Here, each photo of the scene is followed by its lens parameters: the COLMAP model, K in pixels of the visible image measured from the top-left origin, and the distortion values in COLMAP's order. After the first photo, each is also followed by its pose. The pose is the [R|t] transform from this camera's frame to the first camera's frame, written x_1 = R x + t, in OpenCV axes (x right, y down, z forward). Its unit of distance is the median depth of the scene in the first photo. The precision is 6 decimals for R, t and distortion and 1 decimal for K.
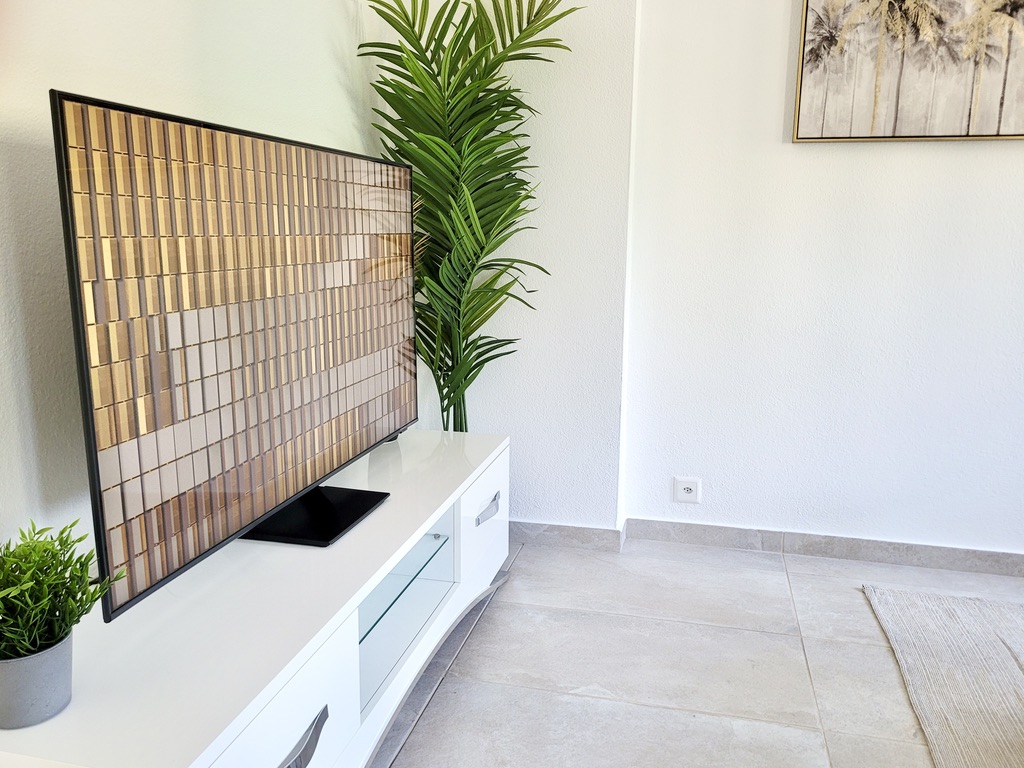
lens RADIAL K [[784.5, 0, 512.0], [0, 784.5, 384.0], [0, 0, 1]] dist [-0.008998, -0.004275]
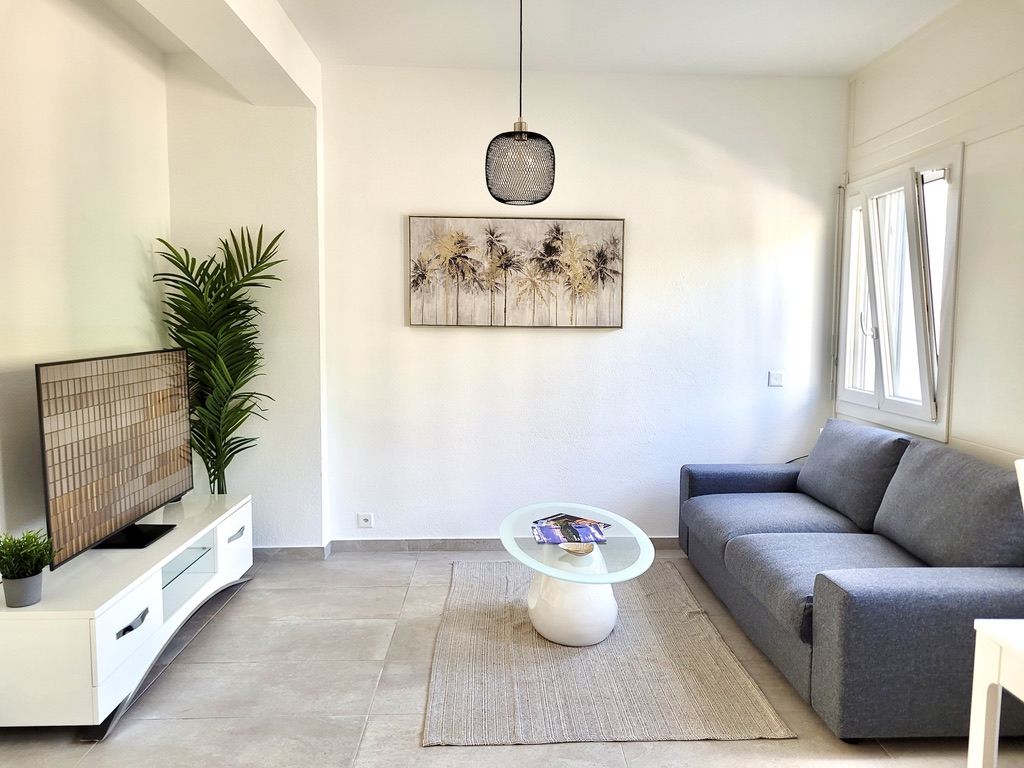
lens RADIAL K [[756.6, 0, 531.8], [0, 756.6, 383.5], [0, 0, 1]] dist [0.006660, -0.000297]
pose [[0.958599, -0.026723, 0.283502, 0.127381], [0.053967, 0.994593, -0.088728, 0.004350], [-0.279598, 0.100355, 0.954858, -0.829834]]
